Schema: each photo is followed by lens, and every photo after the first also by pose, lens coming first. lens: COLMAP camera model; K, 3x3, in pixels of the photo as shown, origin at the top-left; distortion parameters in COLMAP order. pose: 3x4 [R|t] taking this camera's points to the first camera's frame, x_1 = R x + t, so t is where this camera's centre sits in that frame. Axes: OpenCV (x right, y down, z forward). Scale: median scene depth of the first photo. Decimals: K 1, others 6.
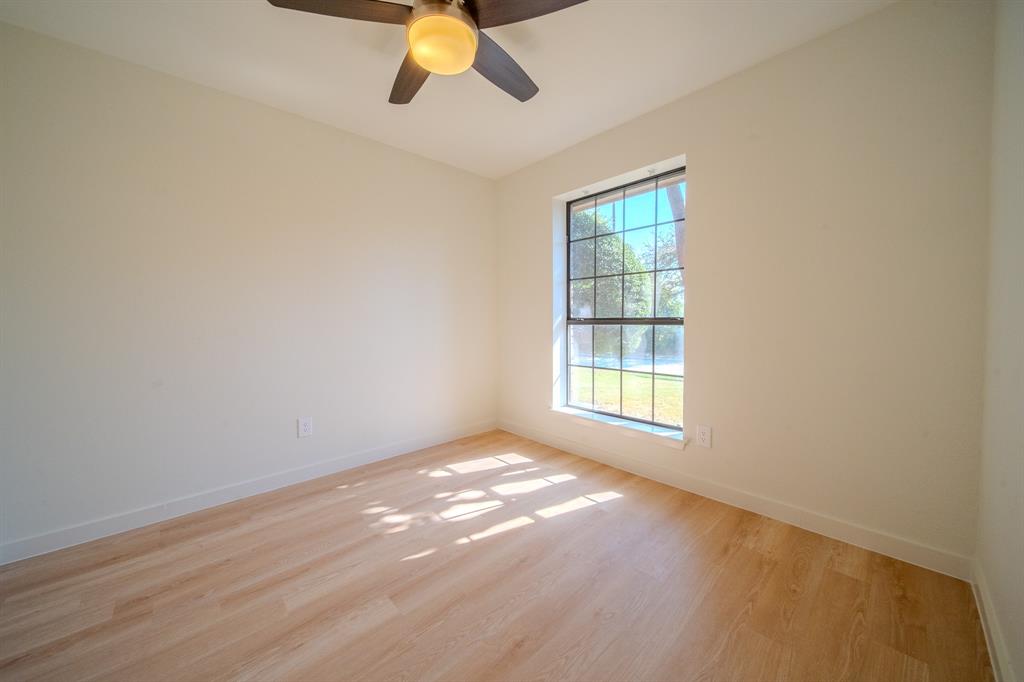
lens RADIAL K [[362.4, 0, 511.3], [0, 362.4, 337.7], [0, 0, 1]] dist [-0.001752, -0.000054]
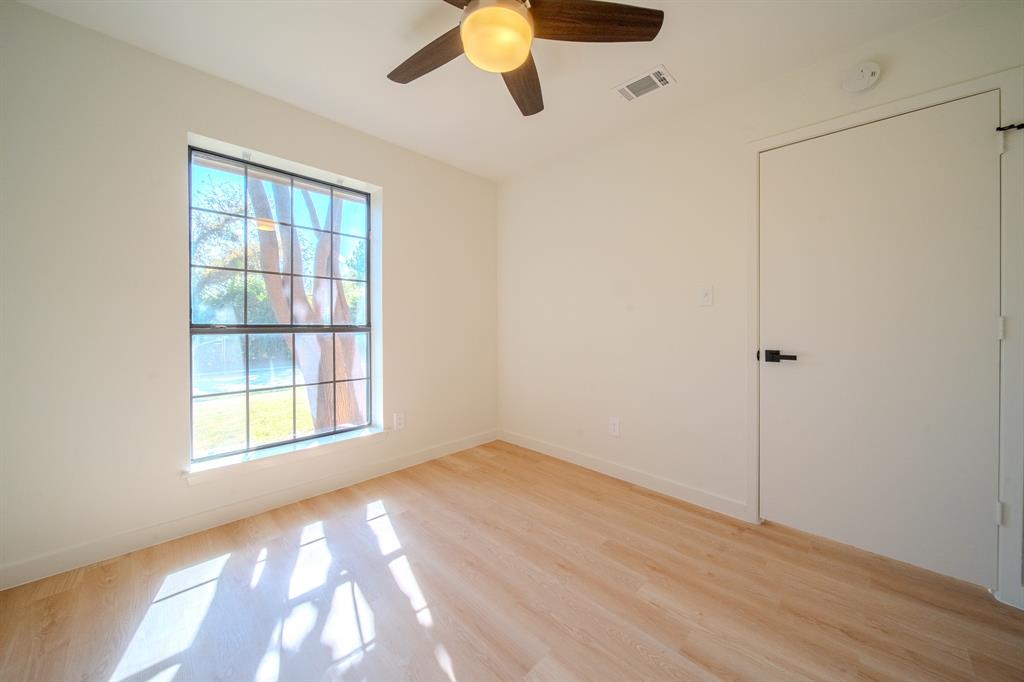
lens RADIAL K [[358.5, 0, 511.2], [0, 358.5, 328.7], [0, 0, 1]] dist [-0.000664, -0.000046]
pose [[-0.046416, -0.003033, 0.998918, -0.601853], [0.043903, 0.999023, 0.005074, -0.029330], [-0.997957, 0.044091, -0.046238, 0.553550]]
